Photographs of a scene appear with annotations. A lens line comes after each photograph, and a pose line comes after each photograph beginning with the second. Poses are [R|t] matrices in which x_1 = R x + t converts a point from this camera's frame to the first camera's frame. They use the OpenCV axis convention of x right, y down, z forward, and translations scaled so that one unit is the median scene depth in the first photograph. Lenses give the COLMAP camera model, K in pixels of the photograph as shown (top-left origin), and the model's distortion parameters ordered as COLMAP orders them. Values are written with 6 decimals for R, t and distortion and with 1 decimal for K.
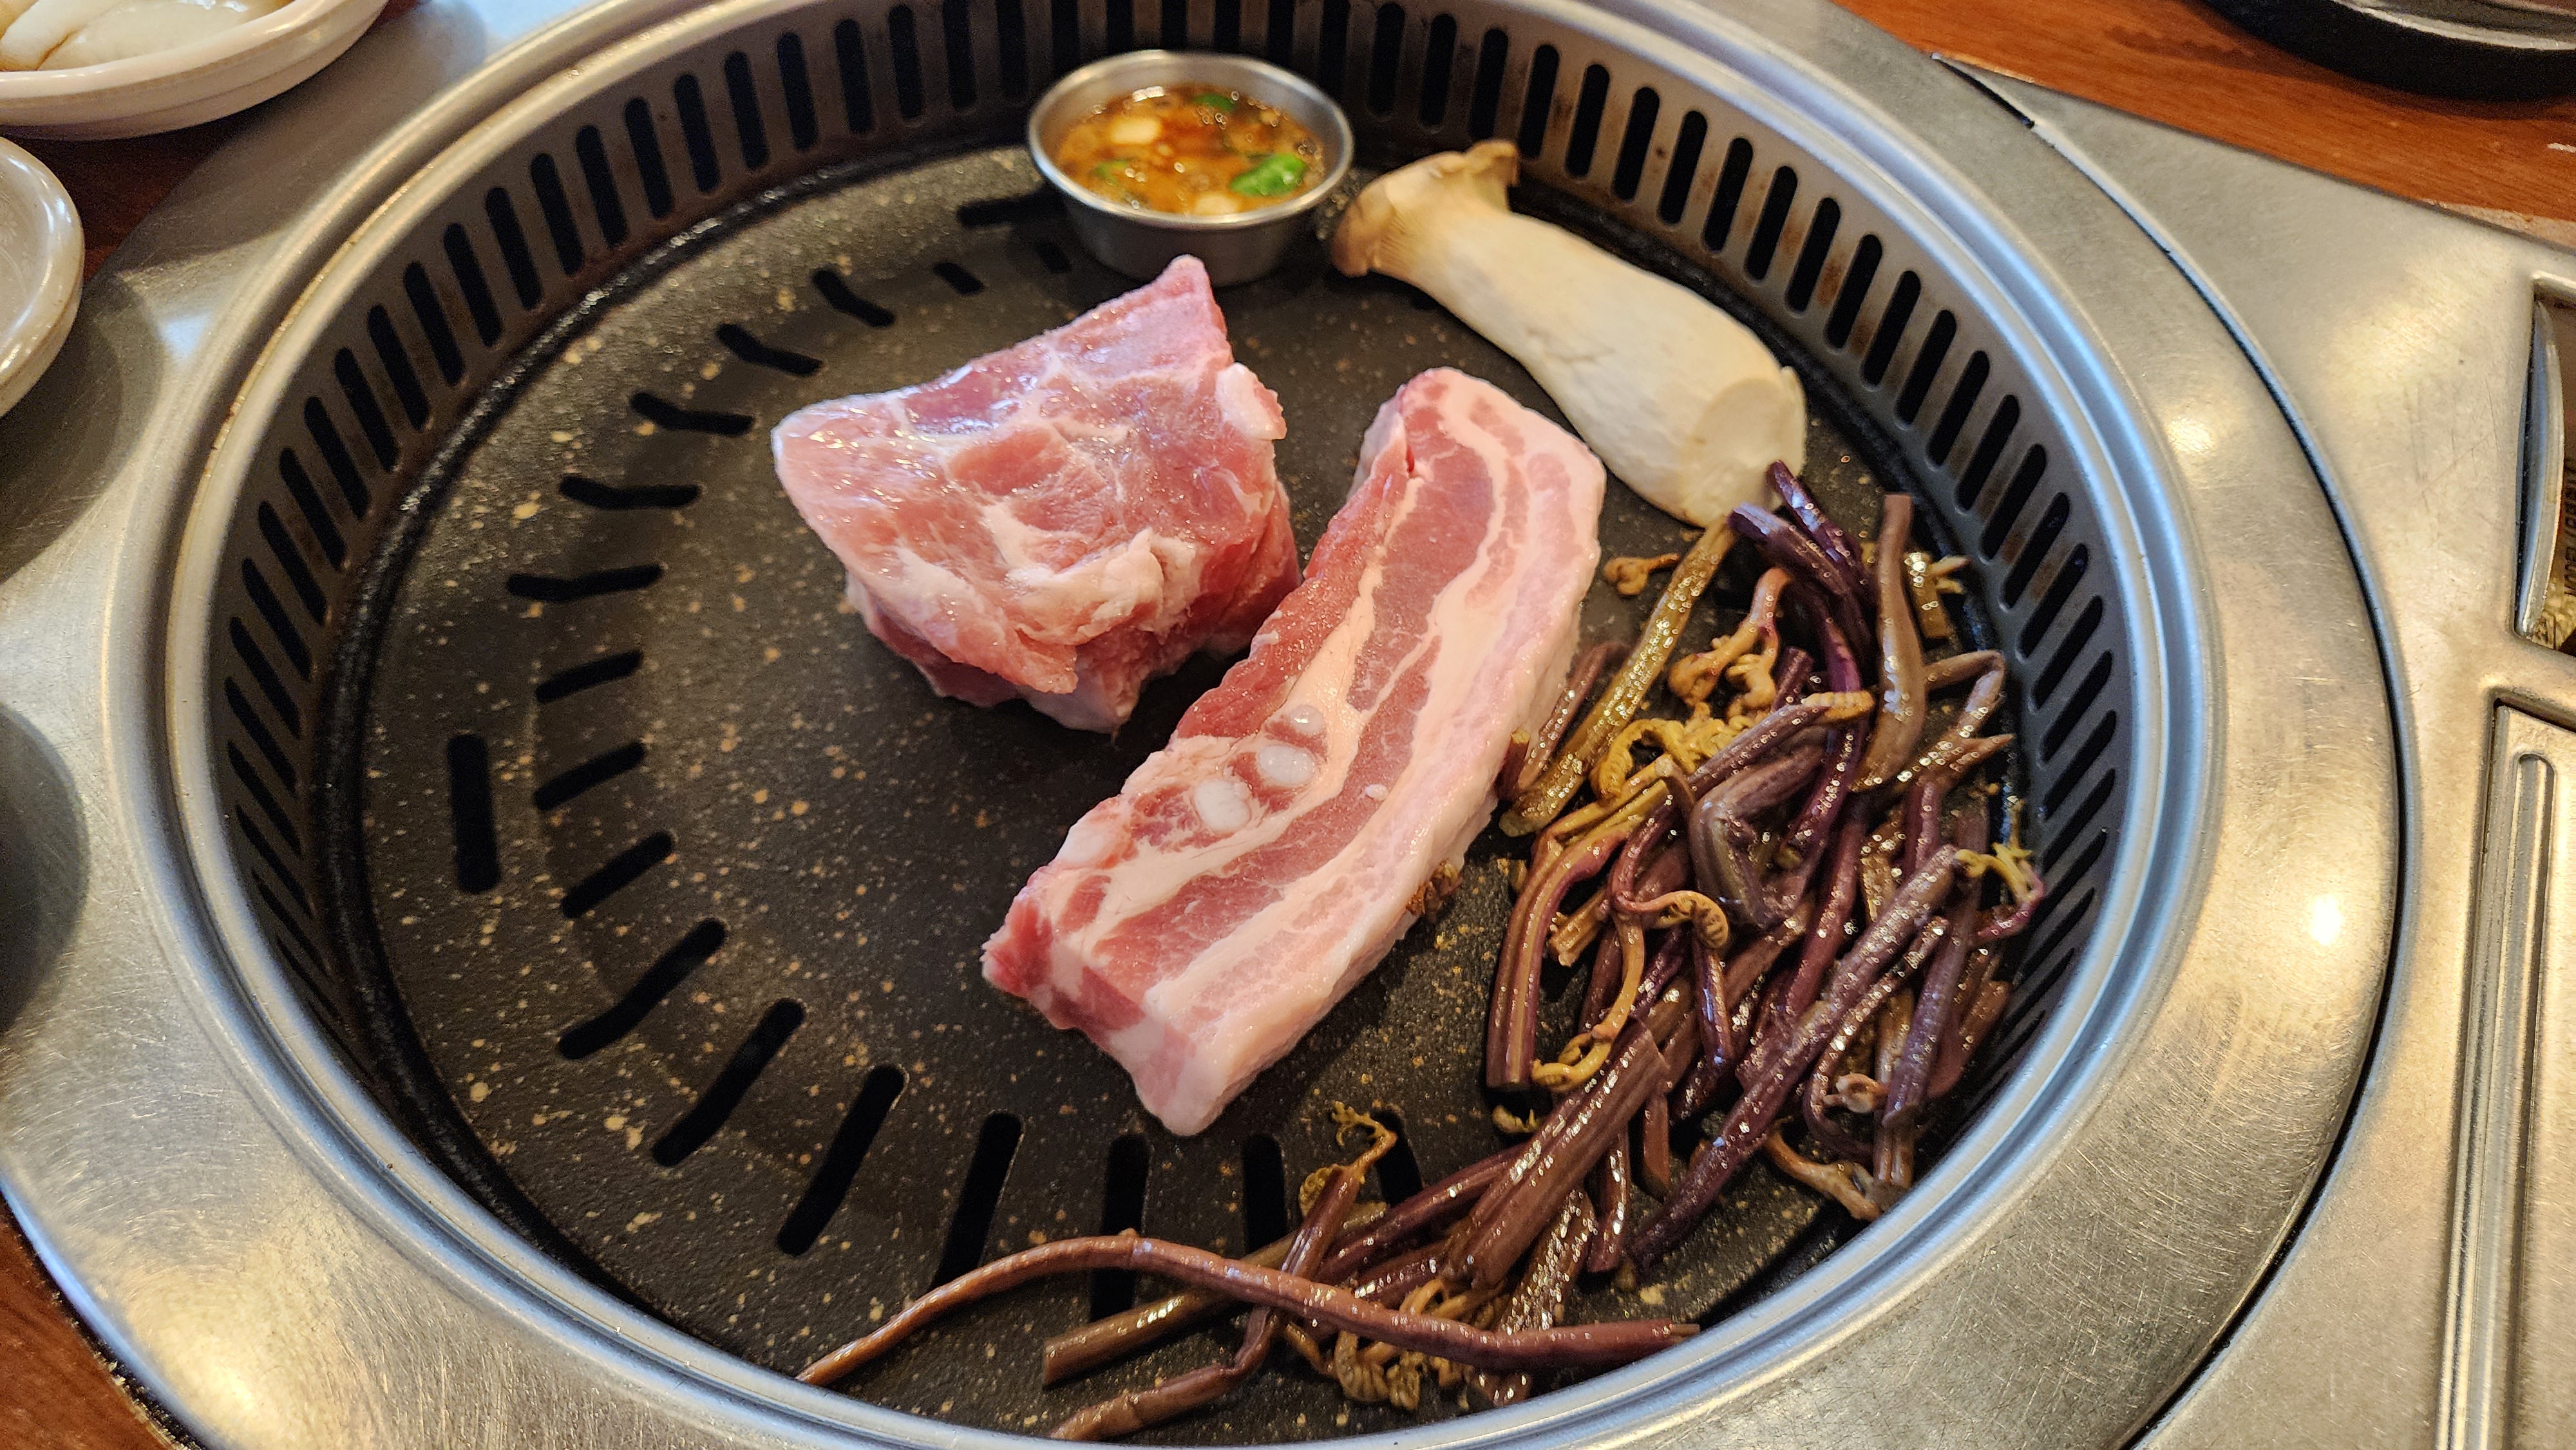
lens RADIAL K [[1813.4, 0, 1303.1], [0, 1813.4, 720.4], [0, 0, 1]] dist [-0.002834, 0.001484]
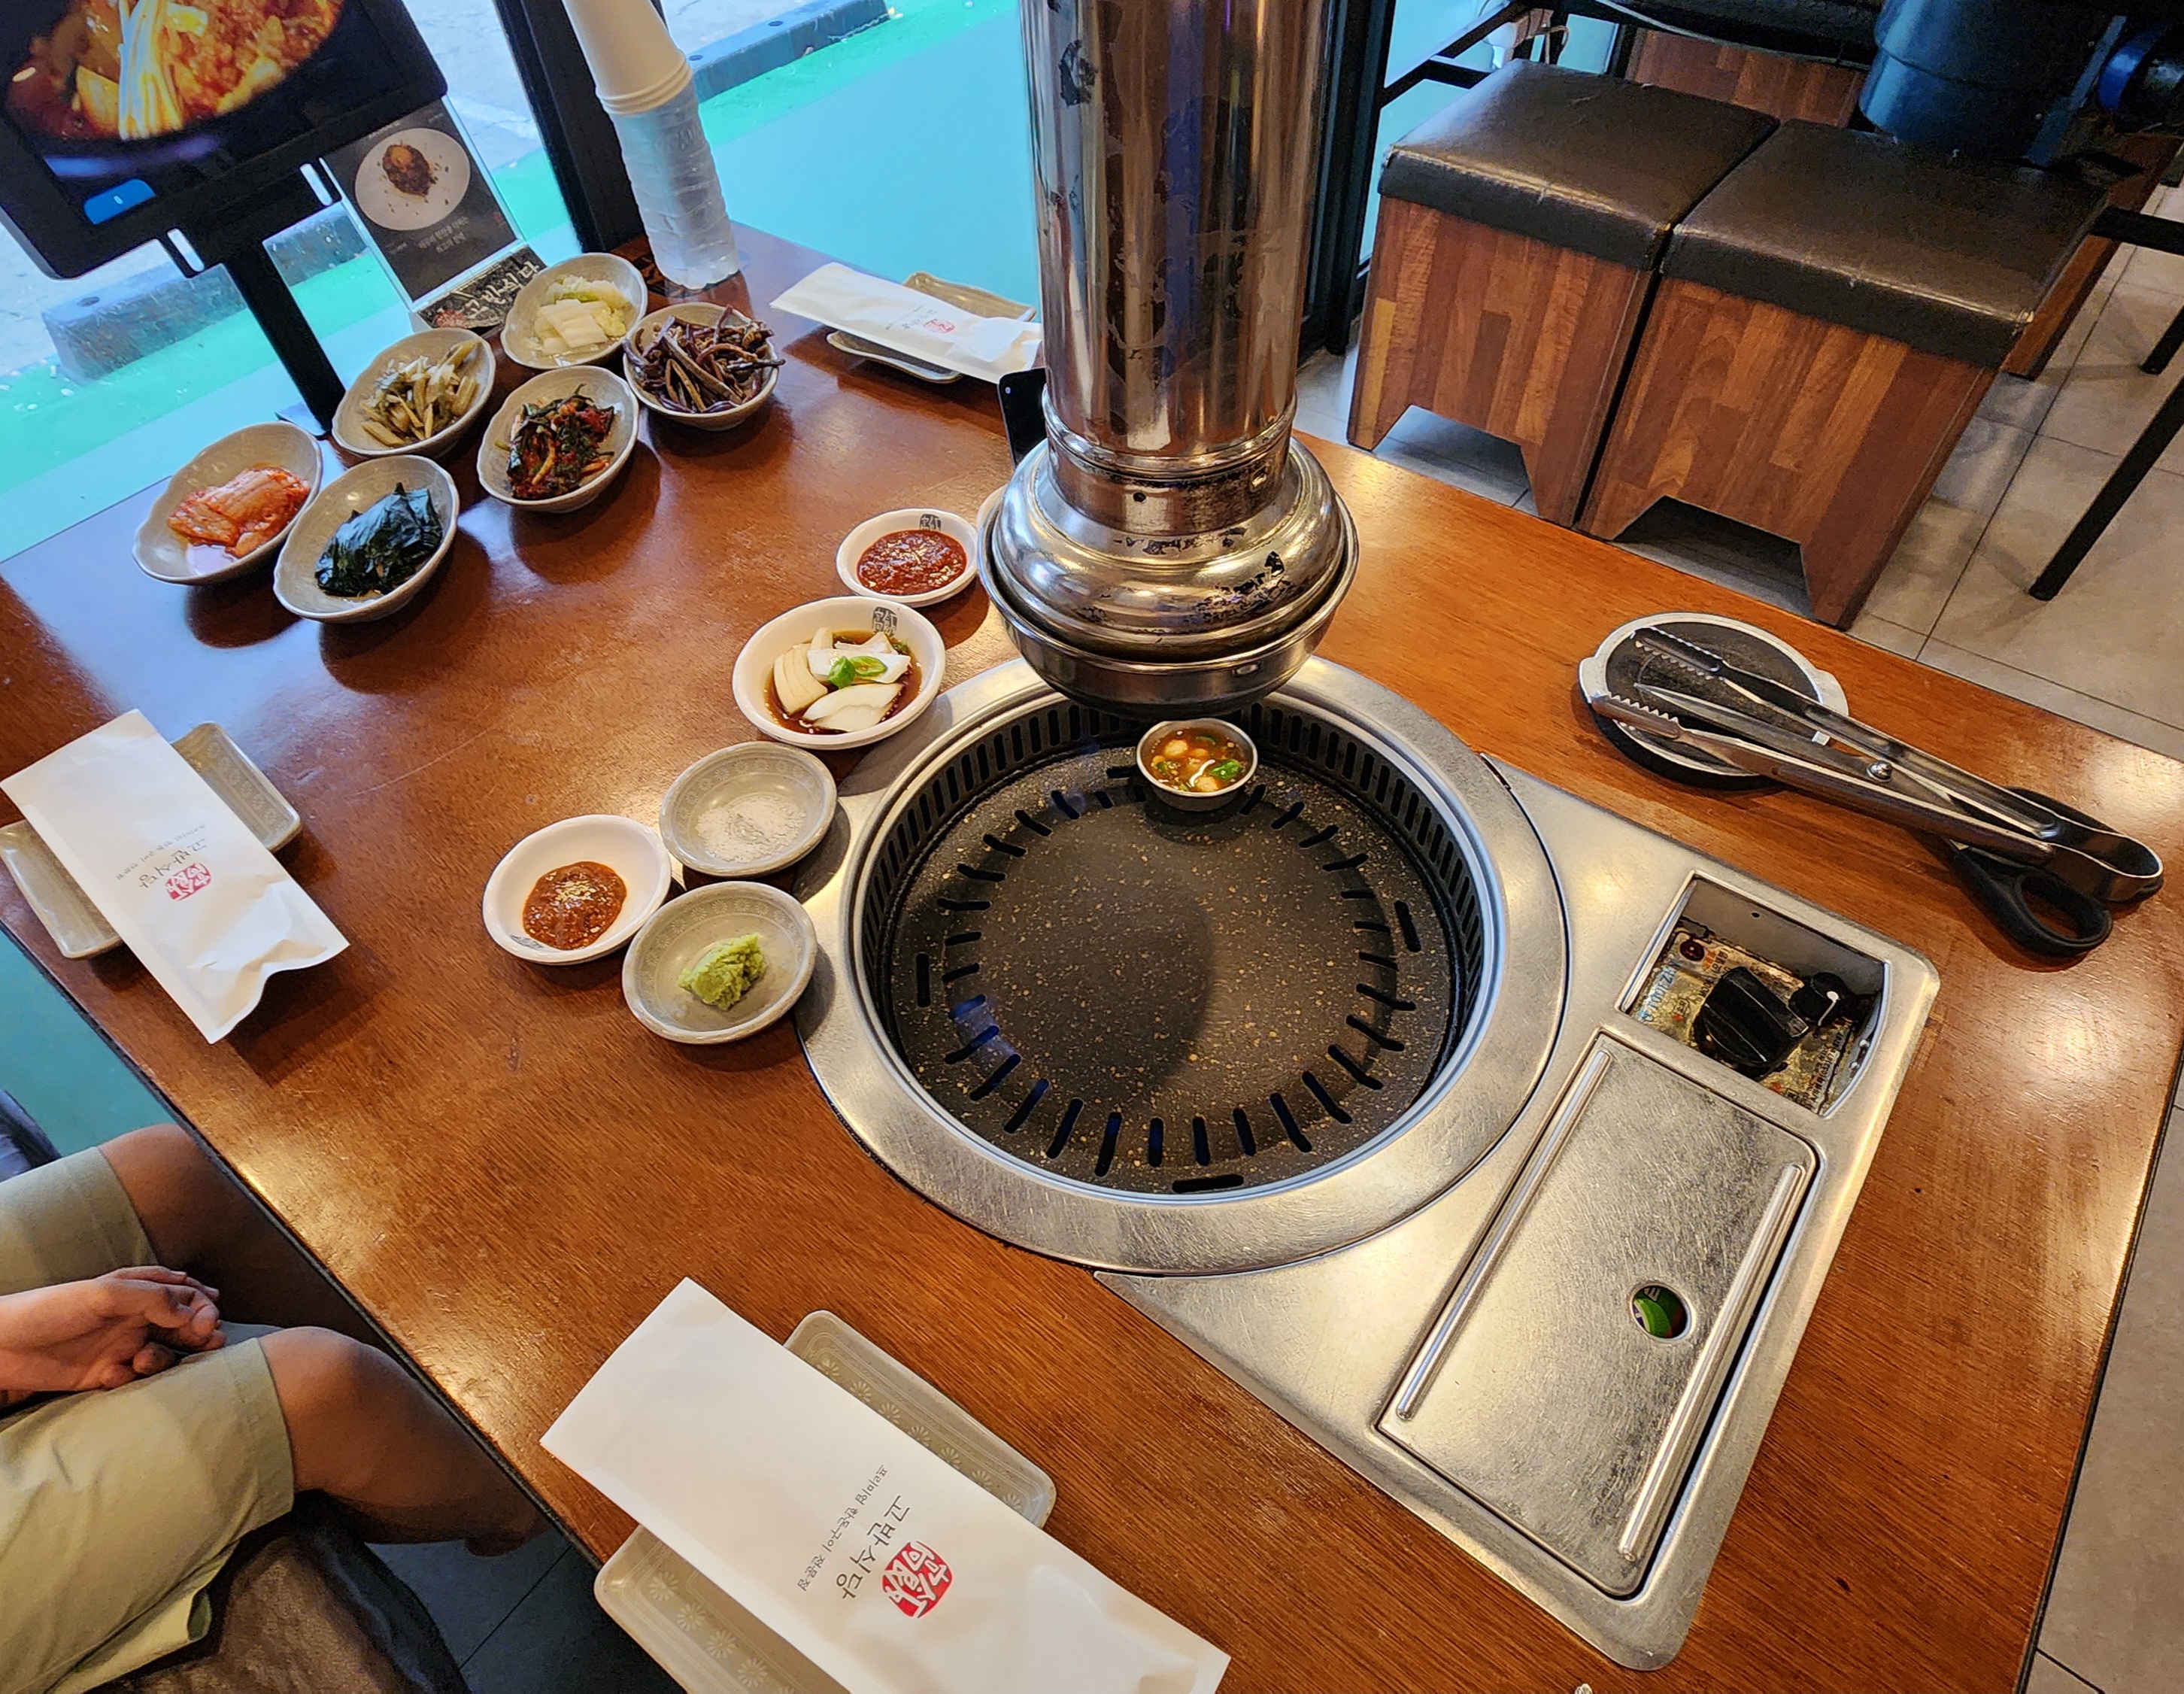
lens RADIAL K [[1230.9, 0, 1096.9], [0, 1230.9, 854.1], [0, 0, 1]] dist [0.002032, 0.001031]
pose [[0.972805, 0.099117, -0.209346, 0.211892], [-0.113337, 0.991918, -0.057032, -0.066433], [0.202001, 0.079208, 0.976177, -0.867333]]
